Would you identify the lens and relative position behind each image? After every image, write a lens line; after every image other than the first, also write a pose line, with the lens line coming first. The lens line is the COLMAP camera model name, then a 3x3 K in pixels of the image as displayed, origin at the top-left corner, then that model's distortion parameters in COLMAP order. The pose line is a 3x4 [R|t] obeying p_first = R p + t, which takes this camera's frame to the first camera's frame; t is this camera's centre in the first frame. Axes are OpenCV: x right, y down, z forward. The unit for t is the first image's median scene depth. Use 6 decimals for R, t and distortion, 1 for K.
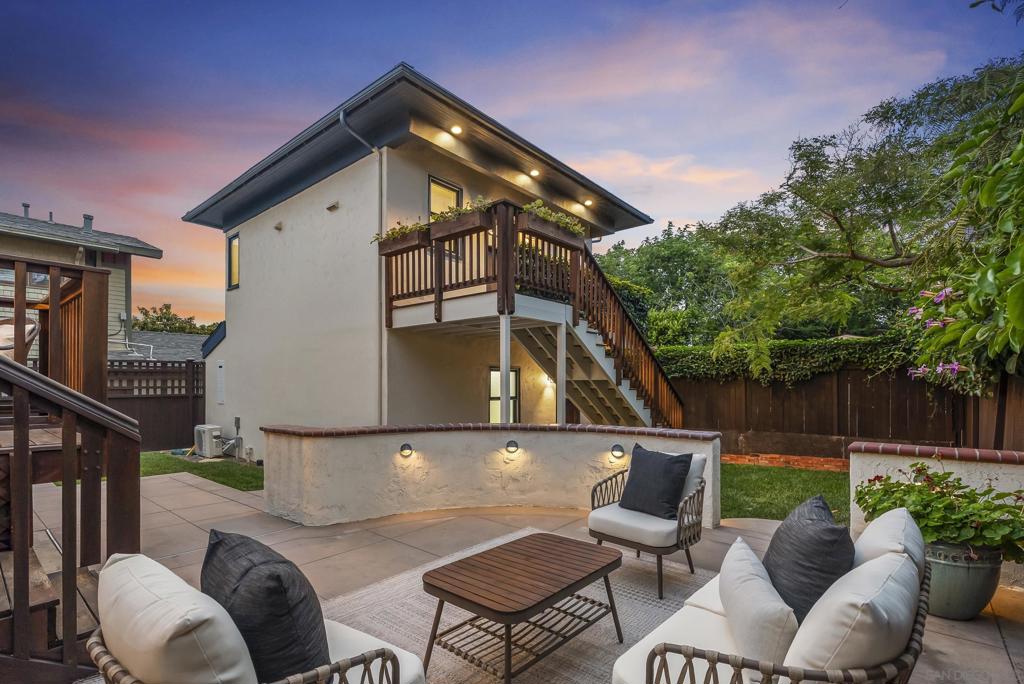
lens RADIAL K [[481.4, 0, 511.7], [0, 481.4, 389.9], [0, 0, 1]] dist [0.000345, 0.000348]
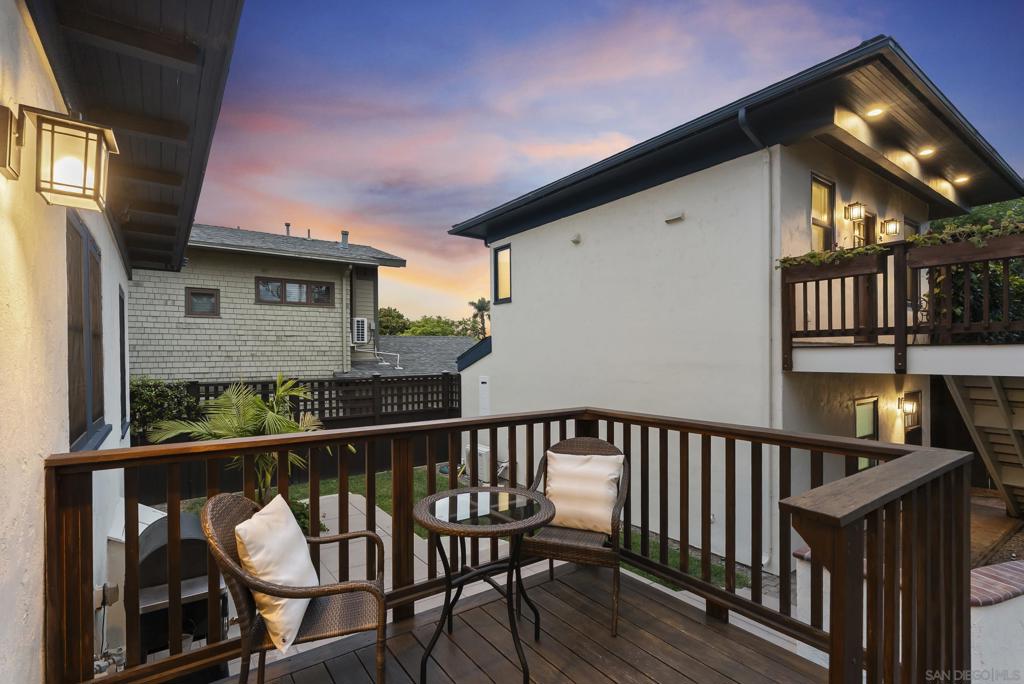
lens RADIAL K [[482.7, 0, 511.8], [0, 482.7, 353.0], [0, 0, 1]] dist [-0.002601, -0.000193]
pose [[0.973965, -0.009828, -0.226484, -0.443927], [0.008490, 0.999940, -0.006882, -0.133678], [0.226538, 0.004780, 0.973991, 0.099341]]
